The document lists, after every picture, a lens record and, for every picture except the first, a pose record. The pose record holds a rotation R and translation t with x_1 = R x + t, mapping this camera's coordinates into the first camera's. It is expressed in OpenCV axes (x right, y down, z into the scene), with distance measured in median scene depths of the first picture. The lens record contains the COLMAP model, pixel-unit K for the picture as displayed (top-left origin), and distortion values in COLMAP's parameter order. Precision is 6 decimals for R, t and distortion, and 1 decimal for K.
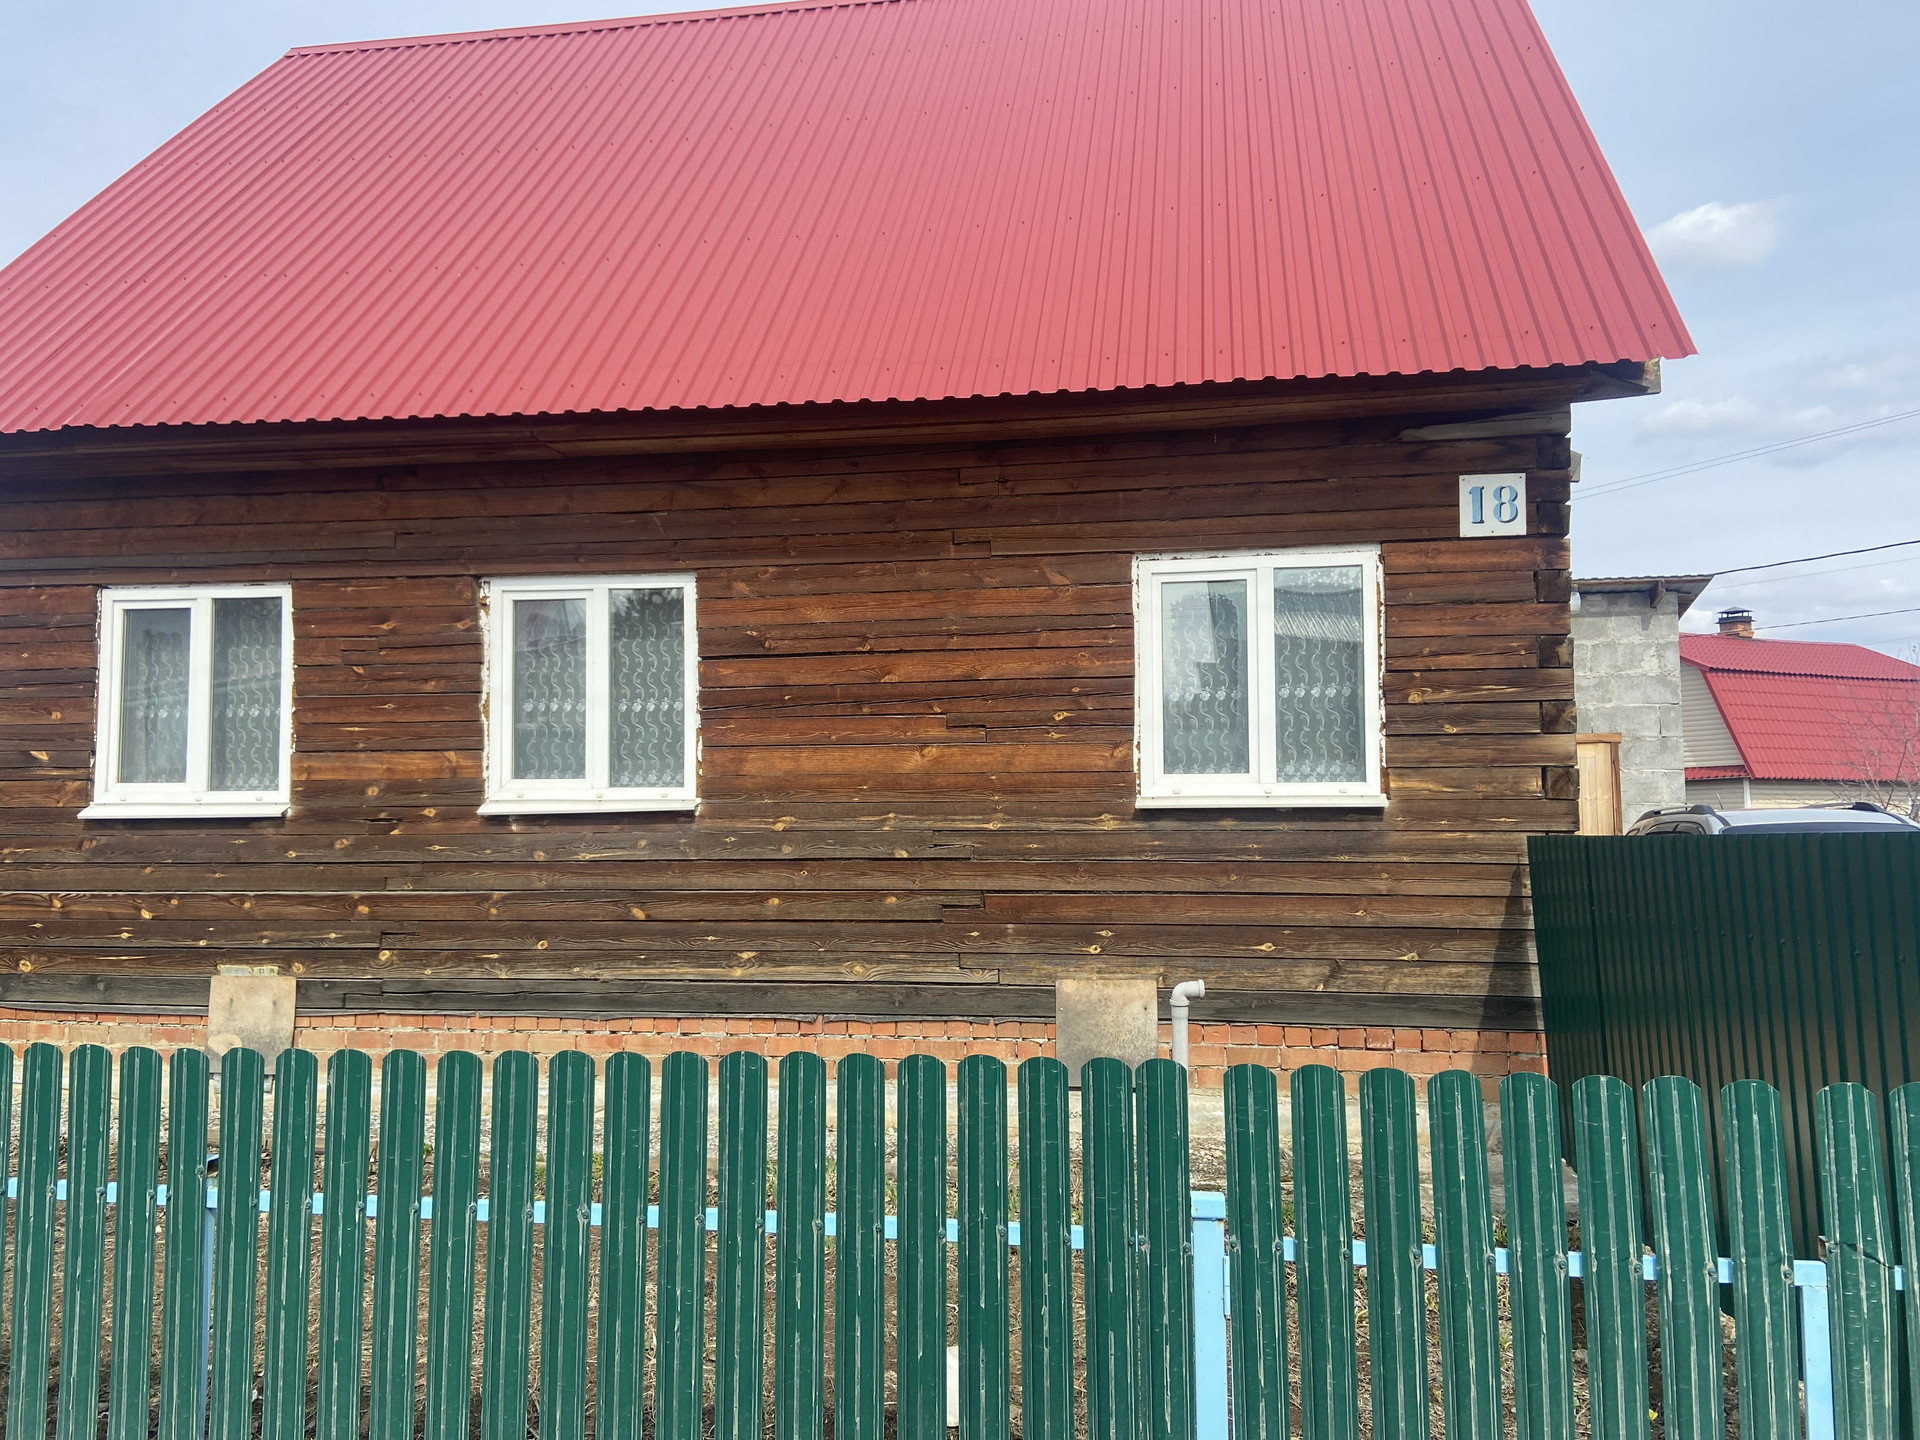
lens RADIAL K [[1453.2, 0, 969.7], [0, 1453.2, 704.1], [0, 0, 1]] dist [0.113599, -0.159259]
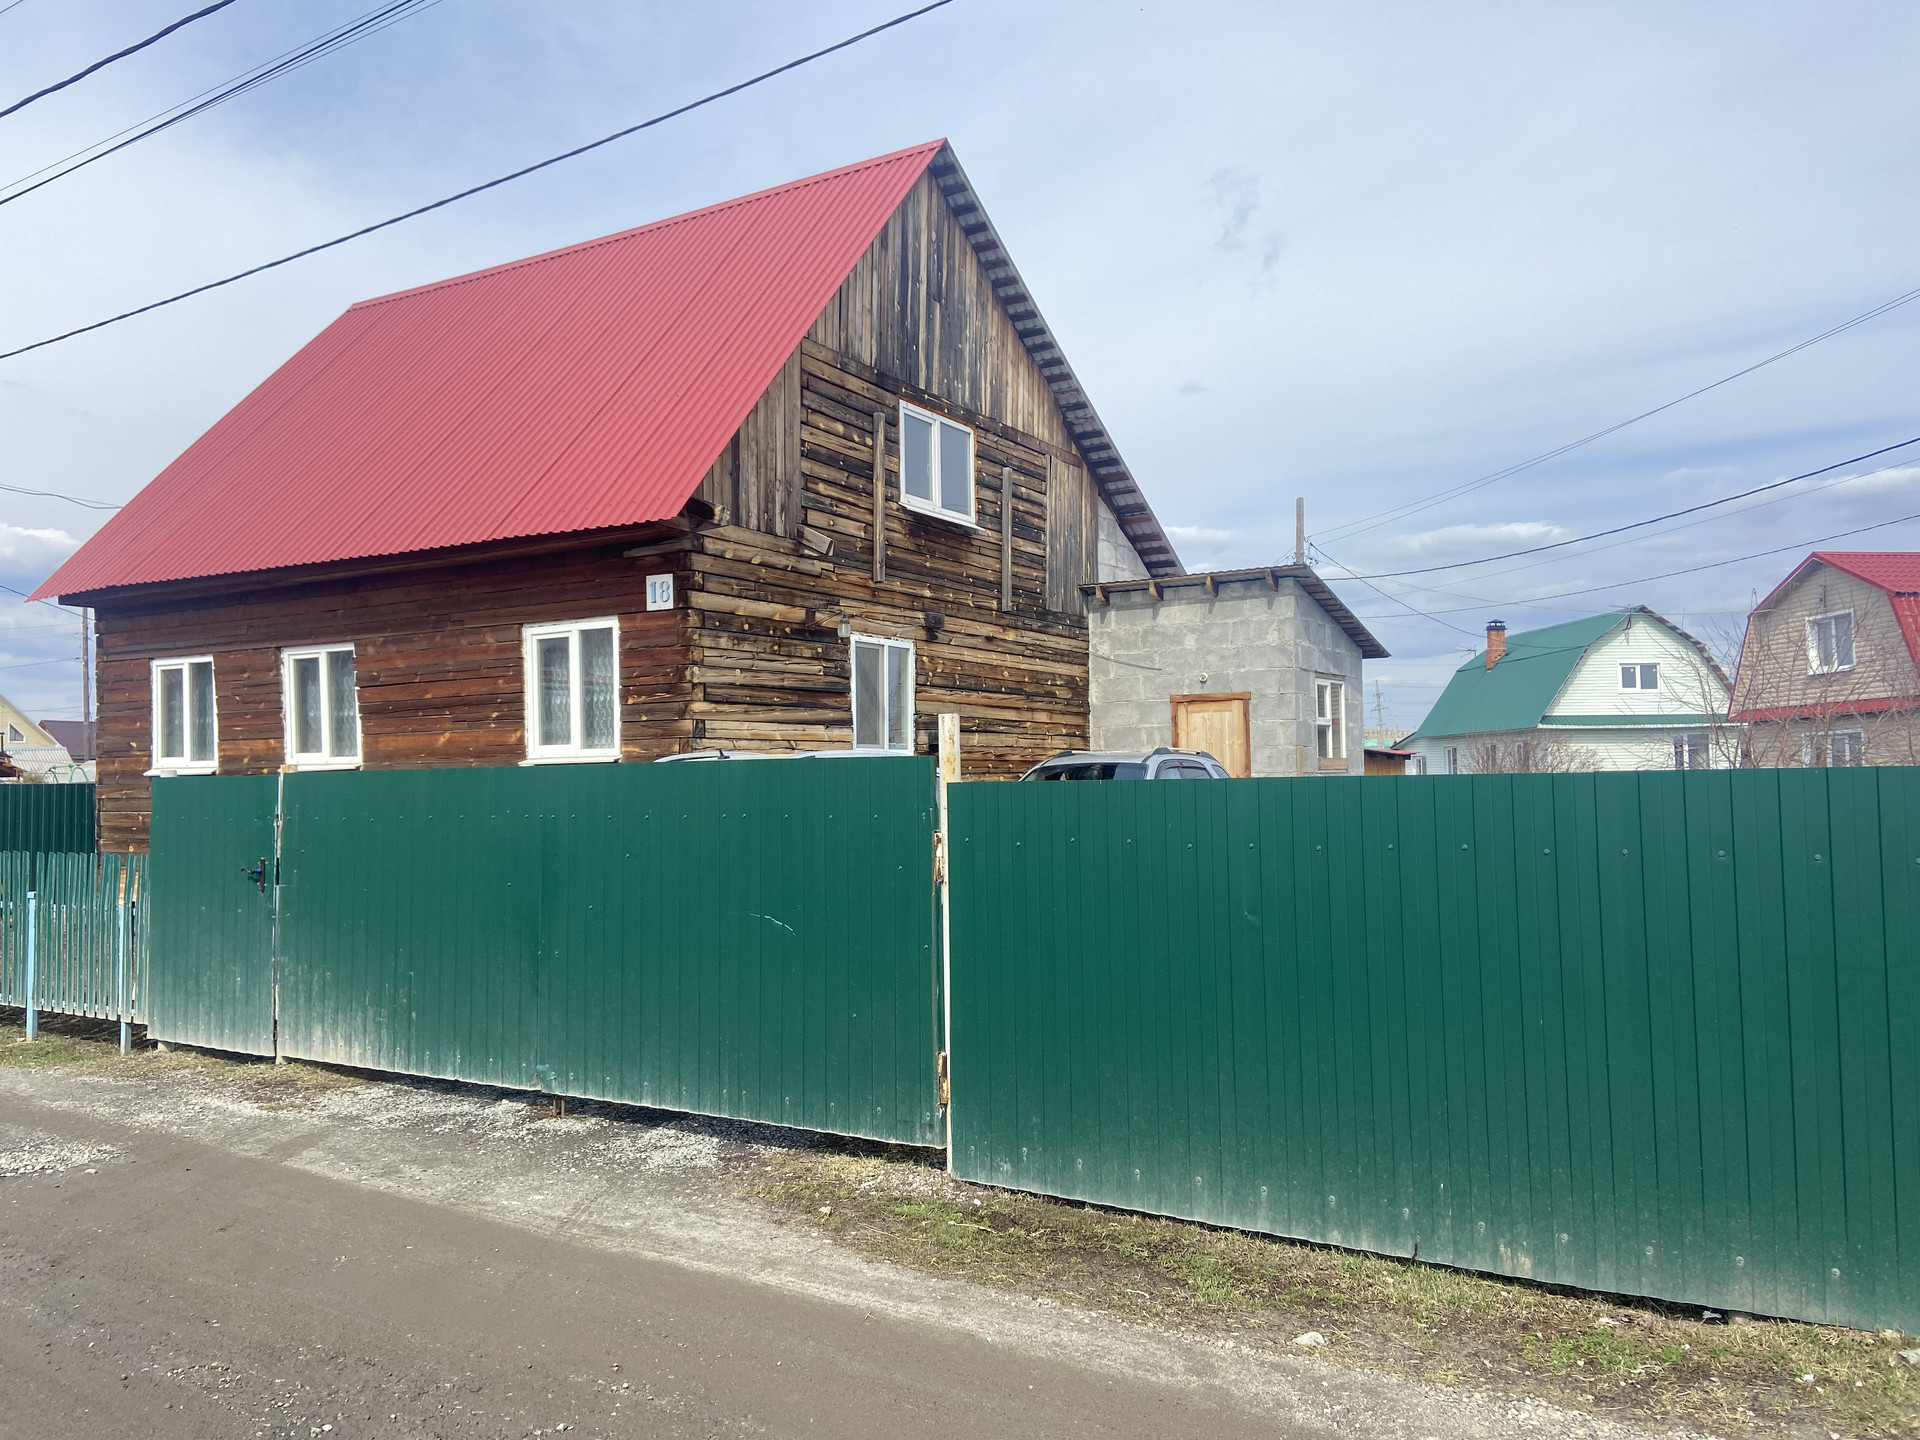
lens RADIAL K [[1441.4, 0, 949.2], [0, 1441.4, 718.1], [0, 0, 1]] dist [0.112248, -0.130290]
pose [[0.928233, -0.026054, -0.371086, 1.181347], [0.043641, 0.998283, 0.039074, -0.031757], [0.369431, -0.052464, 0.927776, -0.454356]]
